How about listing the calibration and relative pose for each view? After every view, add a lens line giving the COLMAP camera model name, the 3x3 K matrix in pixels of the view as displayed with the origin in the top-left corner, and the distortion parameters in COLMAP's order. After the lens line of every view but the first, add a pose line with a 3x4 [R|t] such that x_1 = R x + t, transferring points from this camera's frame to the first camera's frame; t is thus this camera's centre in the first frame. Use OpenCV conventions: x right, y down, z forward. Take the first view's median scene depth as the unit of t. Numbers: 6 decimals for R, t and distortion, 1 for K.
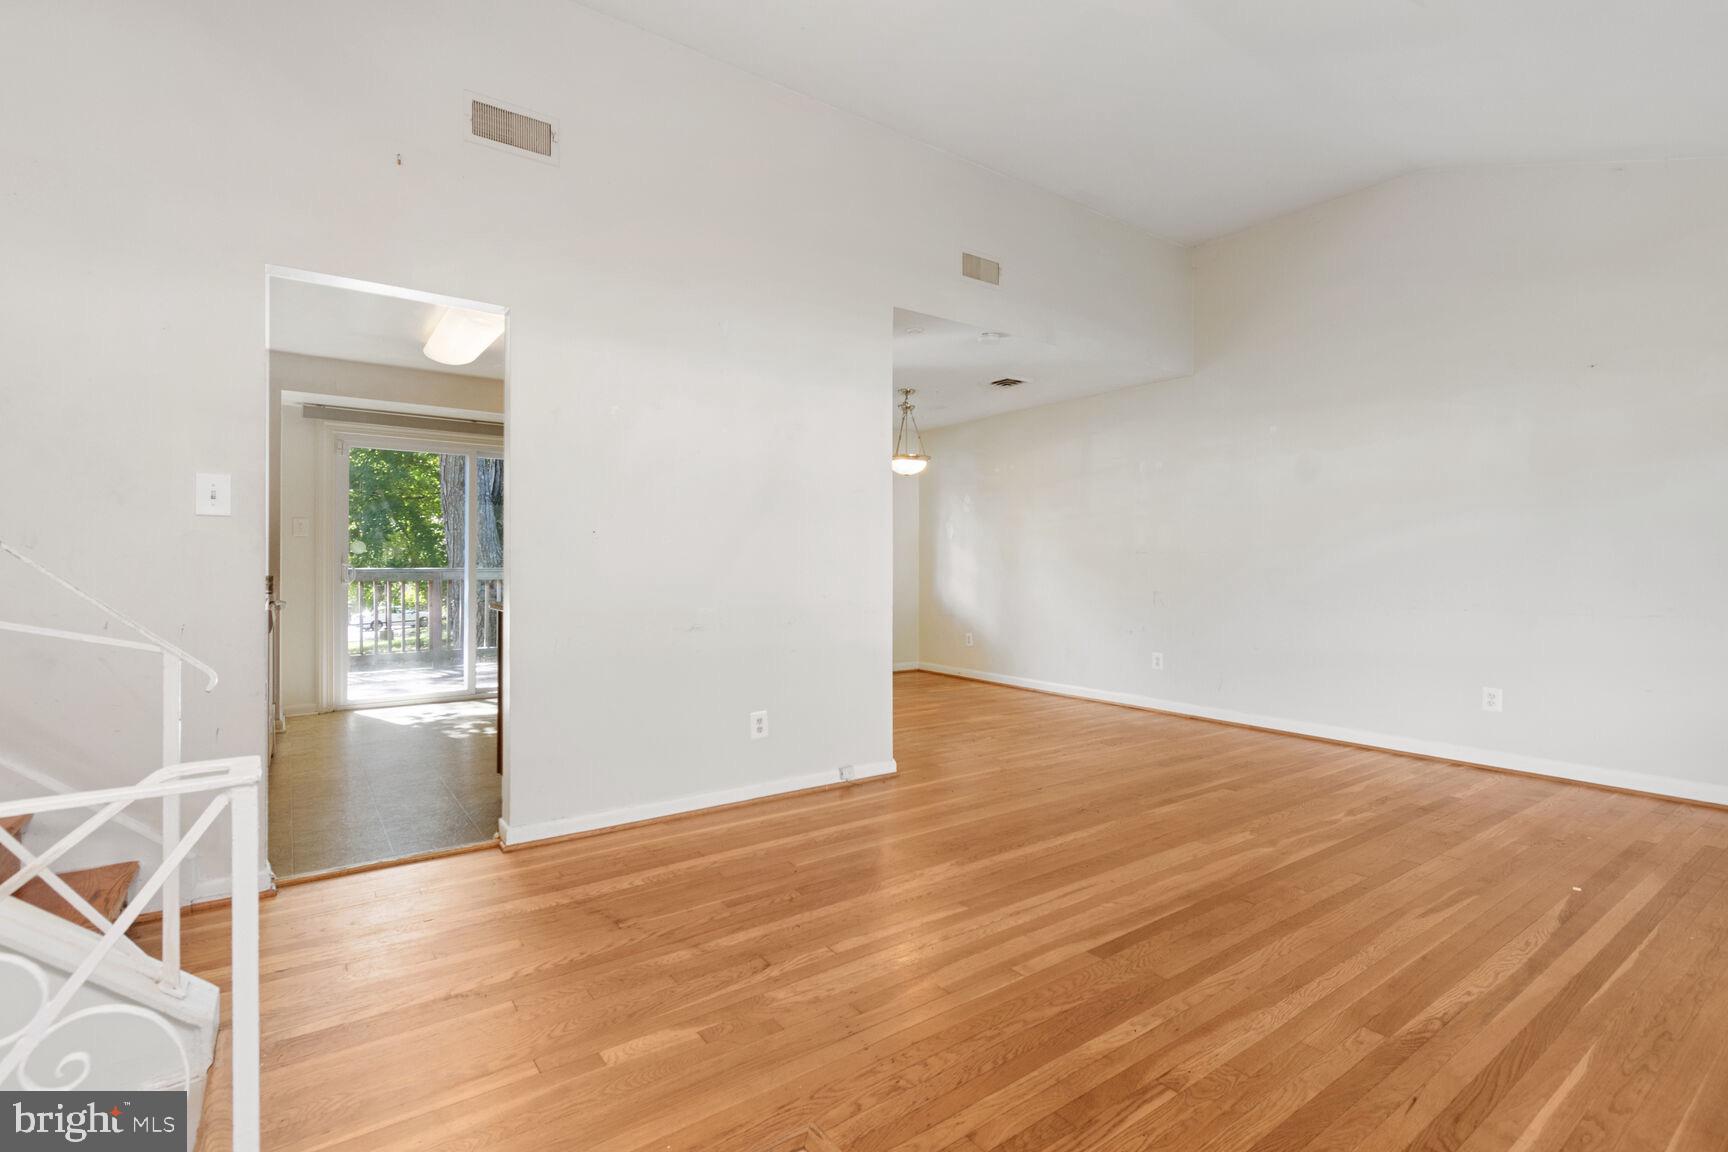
lens RADIAL K [[799.1, 0, 870.7], [0, 799.1, 565.9], [0, 0, 1]] dist [0.001446, -0.000511]
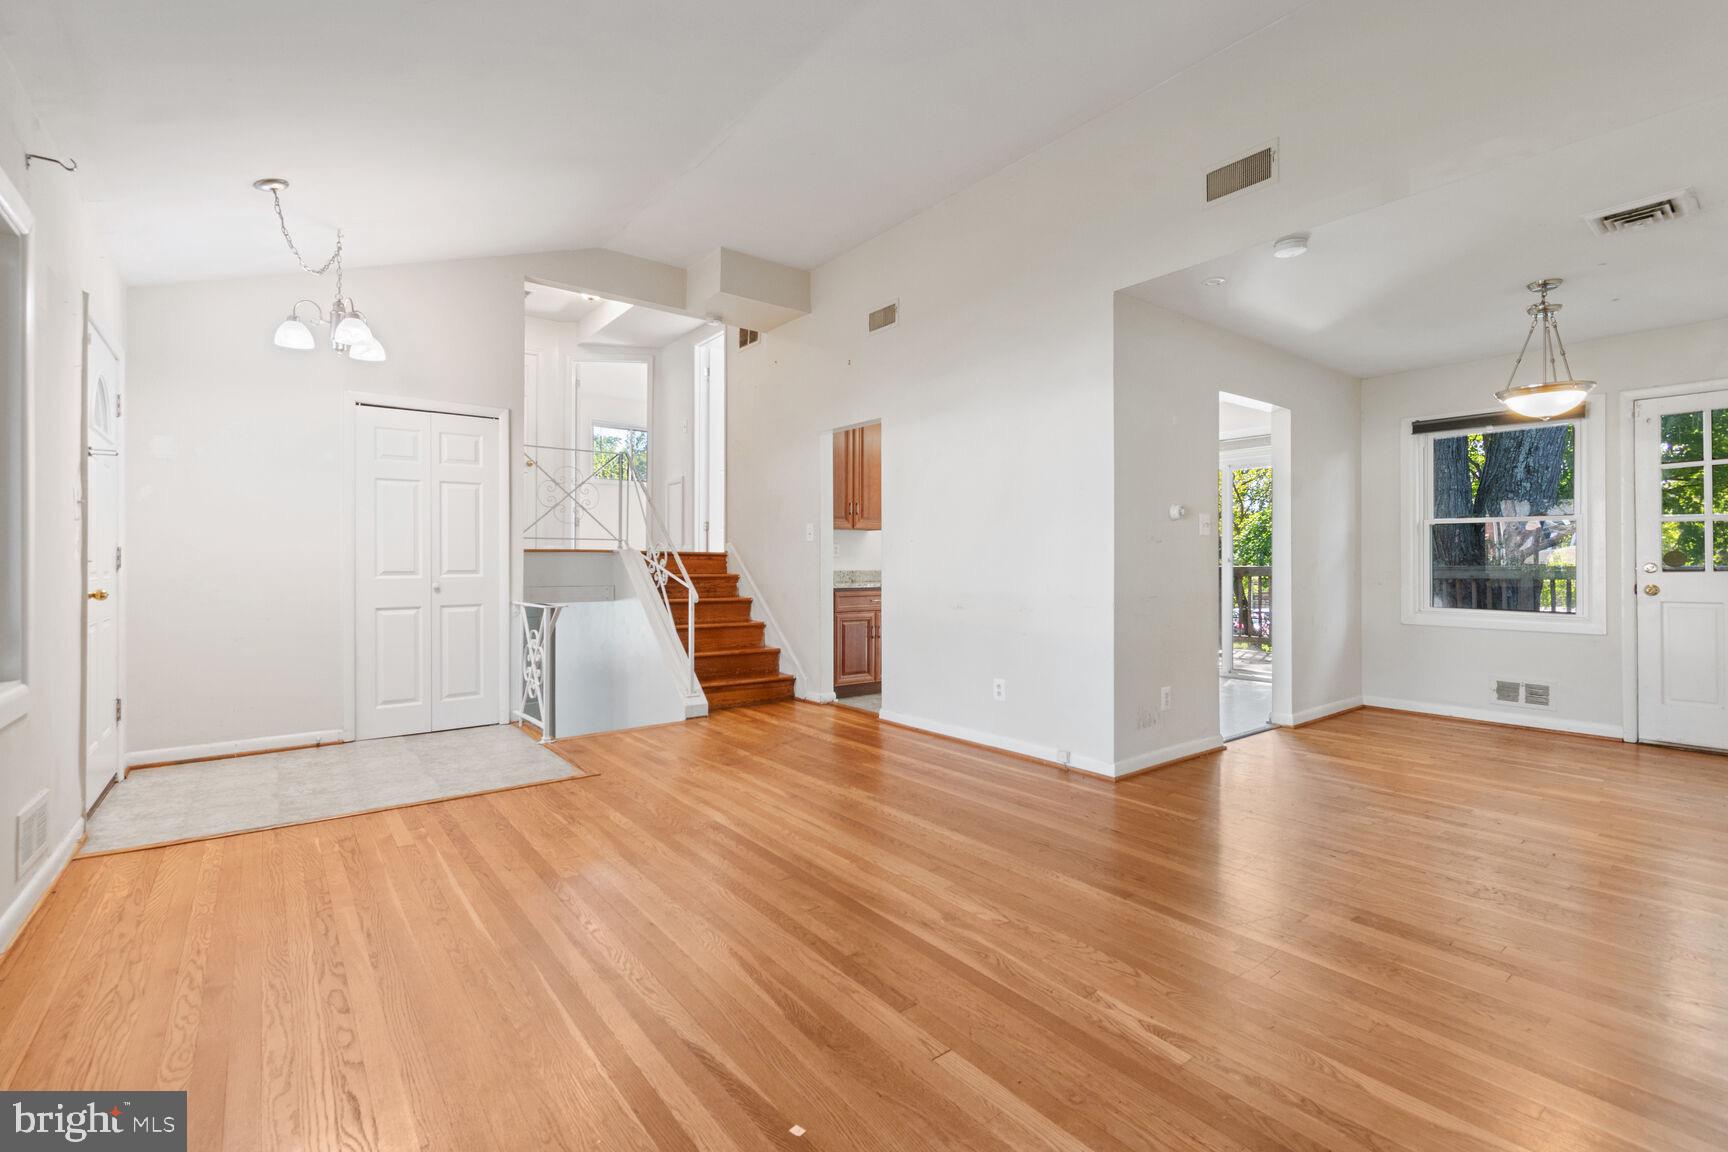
lens RADIAL K [[772.2, 0, 879.3], [0, 772.2, 557.2], [0, 0, 1]] dist [0.012279, -0.000101]
pose [[0.046405, -0.008418, -0.998887, 1.409940], [-0.001921, 0.999962, -0.008516, 0.005106], [0.998921, 0.002314, 0.046387, 1.012840]]
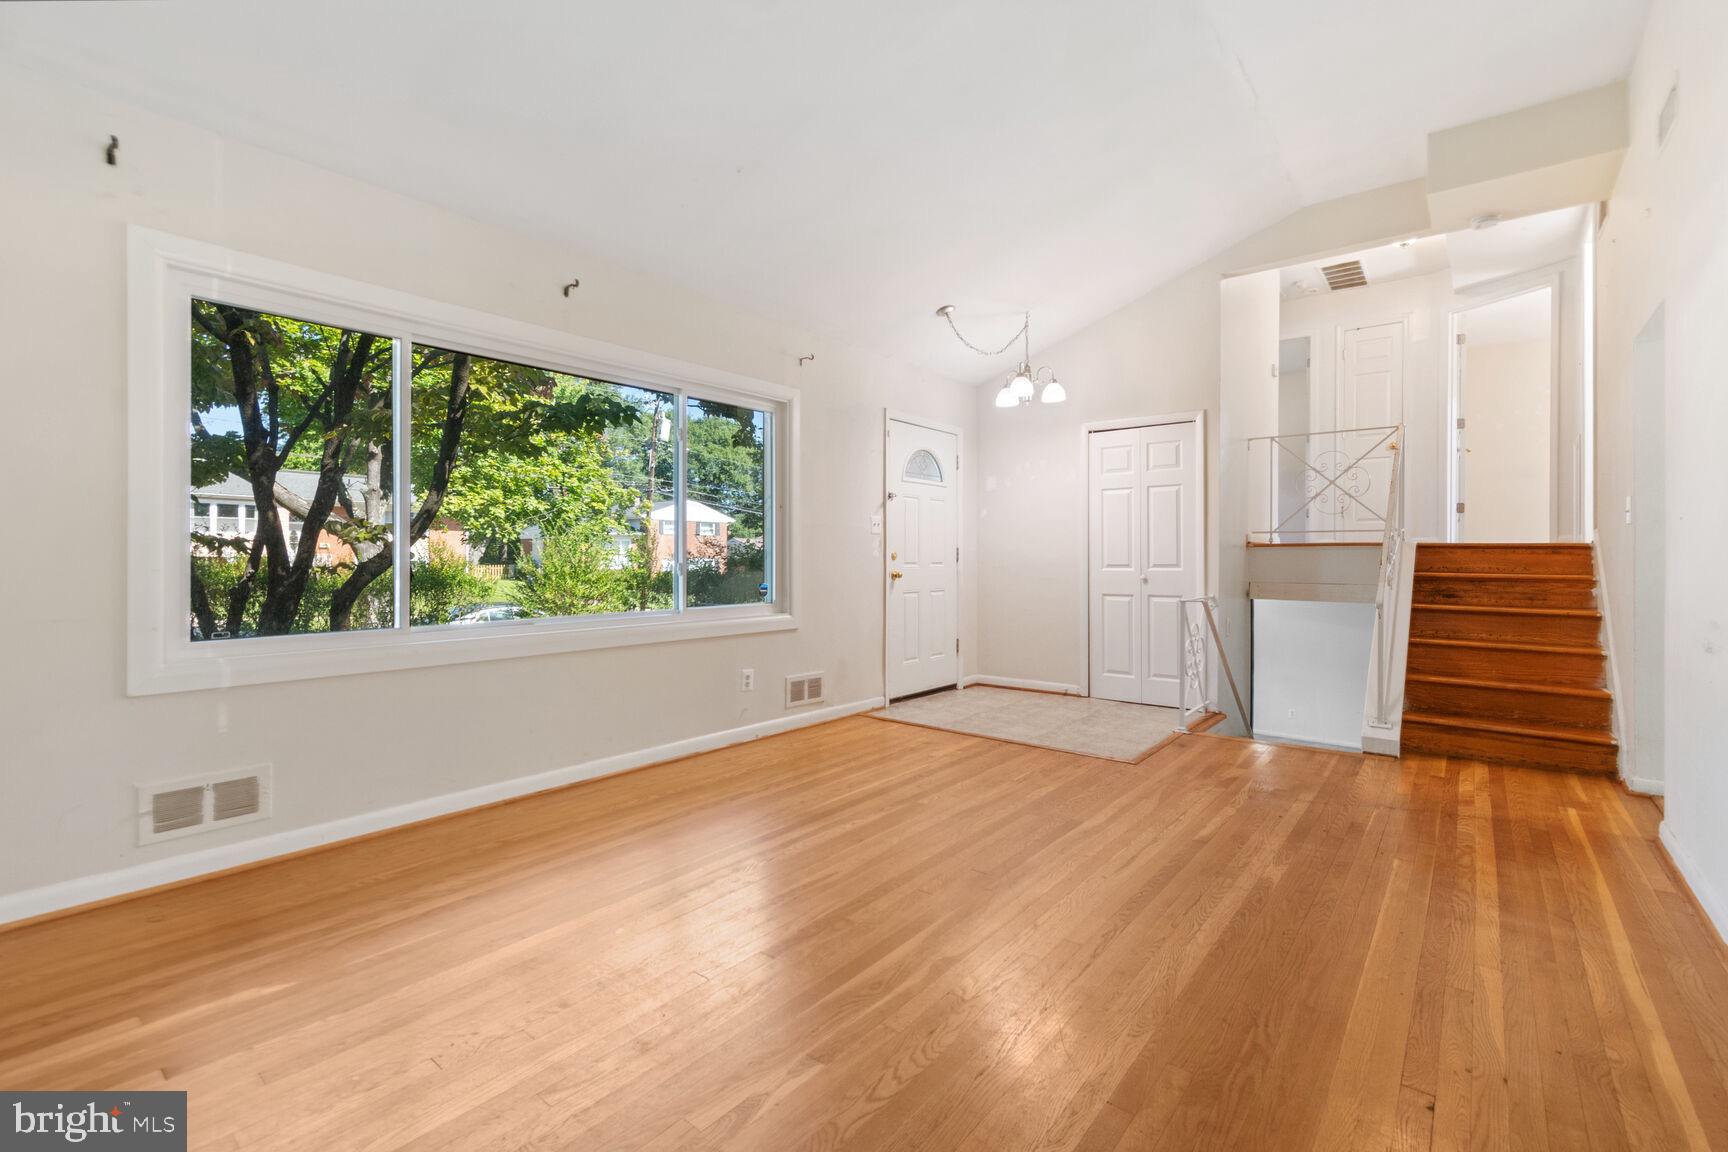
lens RADIAL K [[772.2, 0, 879.3], [0, 772.2, 557.2], [0, 0, 1]] dist [0.012279, -0.000101]
pose [[-0.959664, -0.002899, -0.281134, 0.834709], [-0.003689, 0.999991, 0.002281, 0.001680], [0.281125, 0.003226, -0.959666, 1.833221]]
